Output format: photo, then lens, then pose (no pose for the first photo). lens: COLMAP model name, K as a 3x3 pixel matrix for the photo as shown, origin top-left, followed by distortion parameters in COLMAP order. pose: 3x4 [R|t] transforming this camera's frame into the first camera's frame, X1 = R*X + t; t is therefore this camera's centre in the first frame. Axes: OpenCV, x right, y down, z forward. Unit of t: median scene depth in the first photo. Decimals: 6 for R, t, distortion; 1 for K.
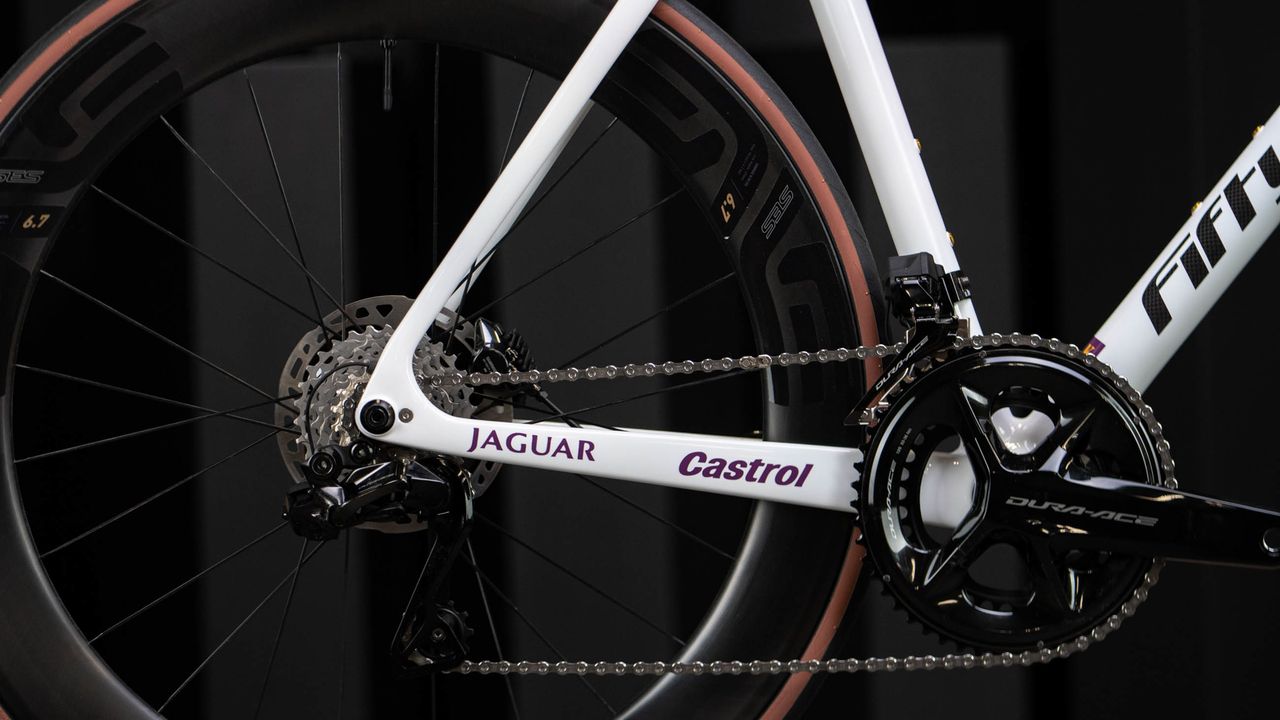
lens RADIAL K [[7704.0, 0, 643.8], [0, 7704.0, 360.3], [0, 0, 1]] dist [0.243433, 0.000000]
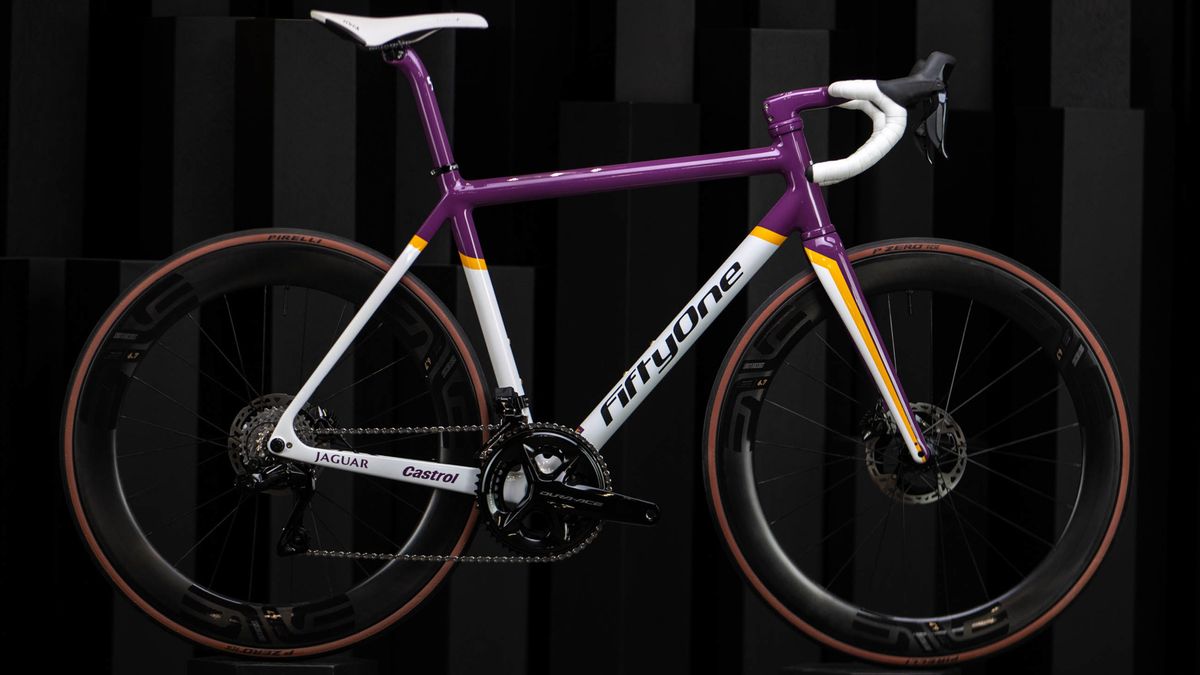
lens RADIAL K [[7222.5, 0, 602.2], [0, 7222.5, 338.8], [0, 0, 1]] dist [0.243433, 0.000000]
pose [[0.997837, 0.047159, 0.045805, -0.037793], [-0.046676, 0.998843, -0.011573, -0.004352], [-0.046297, 0.009410, 0.998883, -1.220446]]
